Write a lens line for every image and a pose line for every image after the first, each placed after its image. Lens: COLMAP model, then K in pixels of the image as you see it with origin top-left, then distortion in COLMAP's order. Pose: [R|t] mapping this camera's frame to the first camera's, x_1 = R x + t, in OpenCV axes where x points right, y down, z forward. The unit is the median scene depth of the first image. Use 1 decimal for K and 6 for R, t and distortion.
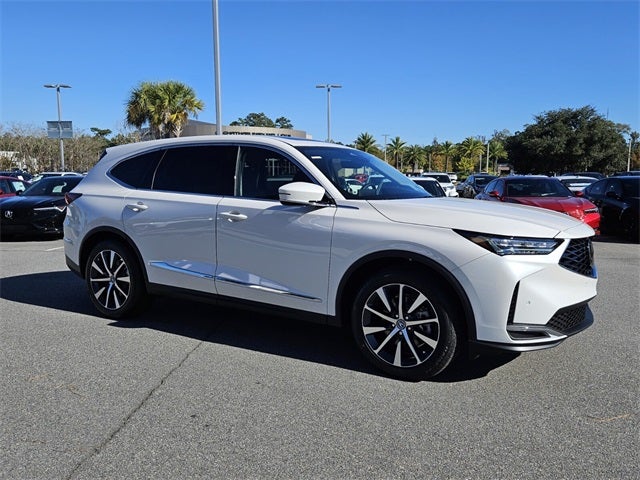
lens RADIAL K [[577.2, 0, 311.7], [0, 577.2, 242.8], [0, 0, 1]] dist [0.095621, -0.088946]
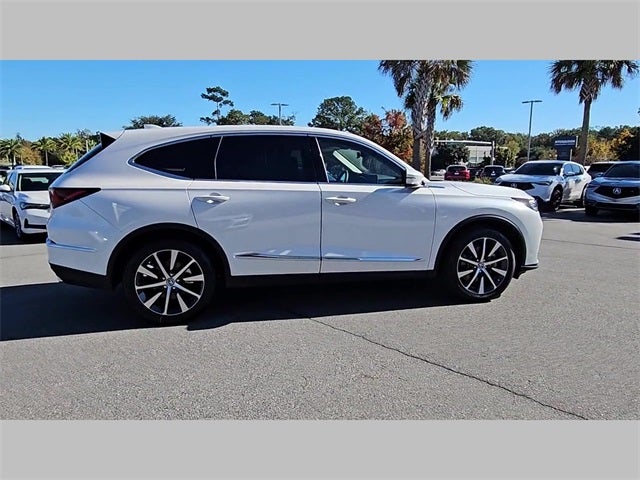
lens RADIAL K [[450.6, 0, 309.6], [0, 450.6, 246.5], [0, 0, 1]] dist [0.008832, -0.000438]
pose [[0.697823, -0.129782, 0.704415, -0.809728], [0.089155, 0.991538, 0.094360, -0.045418], [-0.710700, -0.003044, 0.703488, 0.430270]]
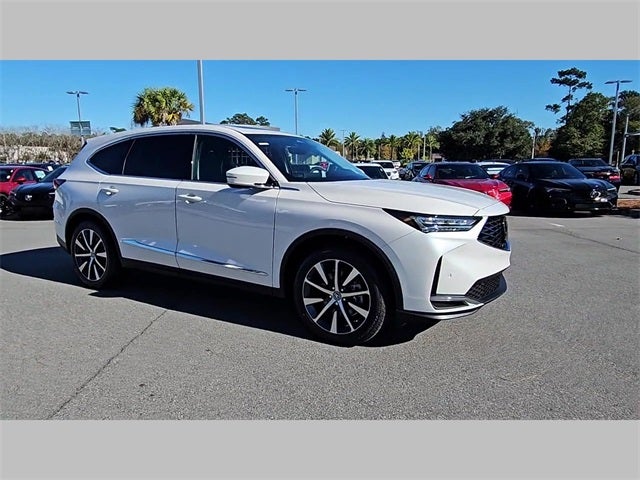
lens RADIAL K [[450.6, 0, 298.2], [0, 450.6, 241.3], [0, 0, 1]] dist [0.008832, -0.000438]
pose [[0.999760, -0.012018, 0.018300, 0.056075], [0.010999, 0.998438, 0.054772, -0.009102], [-0.018930, -0.054558, 0.998331, 0.127907]]
